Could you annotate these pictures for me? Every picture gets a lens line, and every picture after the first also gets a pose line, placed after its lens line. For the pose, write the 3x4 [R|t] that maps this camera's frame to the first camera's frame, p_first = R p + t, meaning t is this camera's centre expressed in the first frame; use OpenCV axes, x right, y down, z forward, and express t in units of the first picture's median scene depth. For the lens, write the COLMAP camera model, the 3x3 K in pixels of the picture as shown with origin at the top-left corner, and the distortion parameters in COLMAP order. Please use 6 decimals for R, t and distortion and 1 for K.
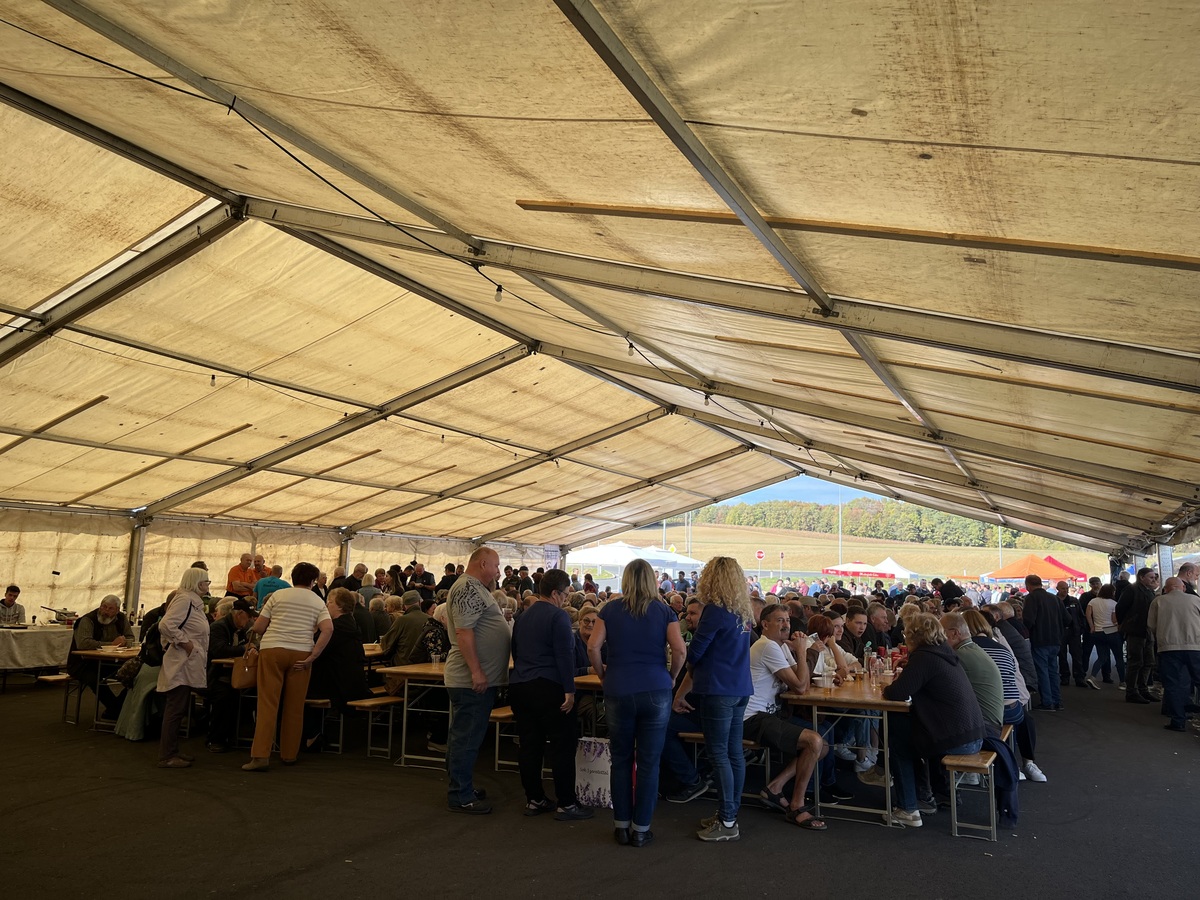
lens RADIAL K [[902.3, 0, 603.9], [0, 902.3, 453.0], [0, 0, 1]] dist [0.070191, -0.095996]
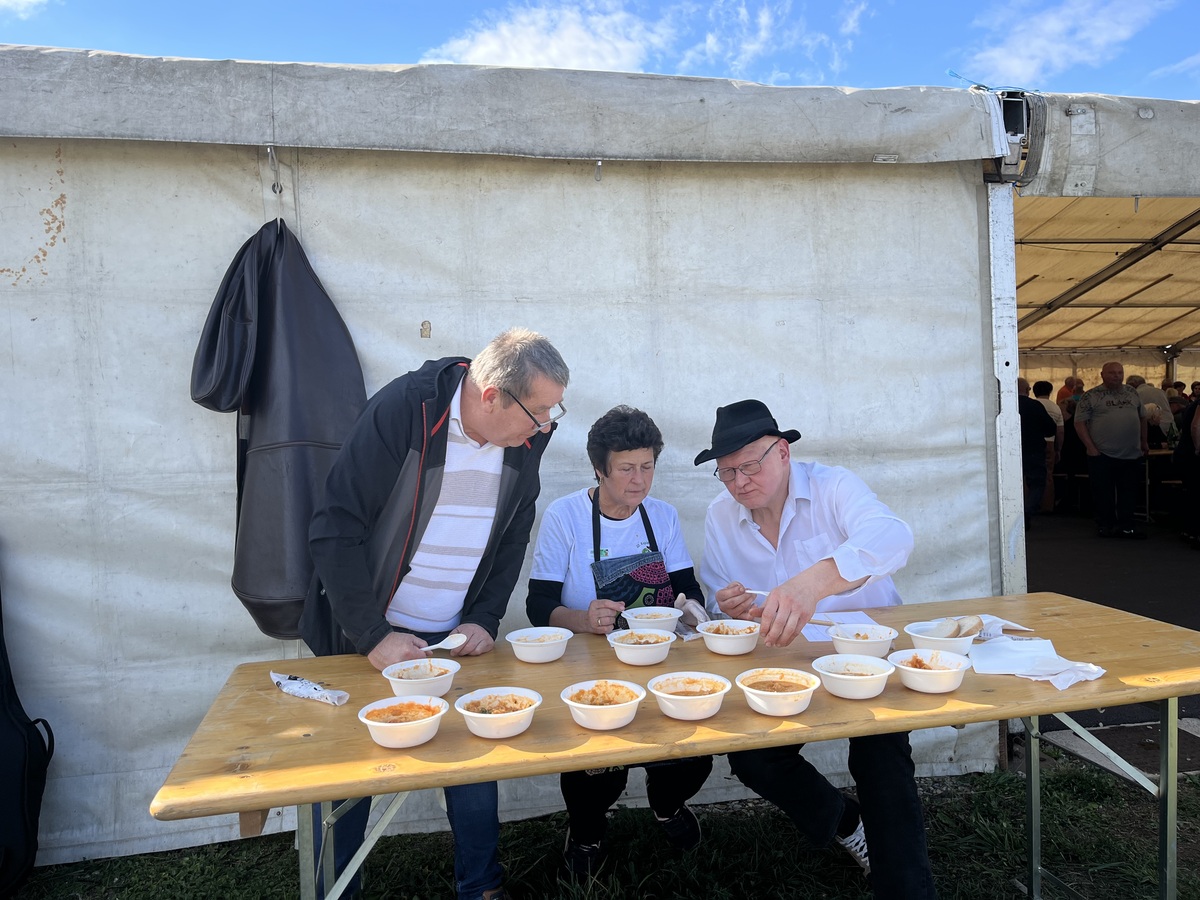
lens RADIAL K [[902.3, 0, 603.9], [0, 902.3, 453.0], [0, 0, 1]] dist [0.070191, -0.095996]
pose [[0.612210, -0.004134, -0.790685, 0.206241], [0.151163, 0.982154, 0.111907, -0.018880], [0.776111, -0.188033, 0.601909, -0.228303]]
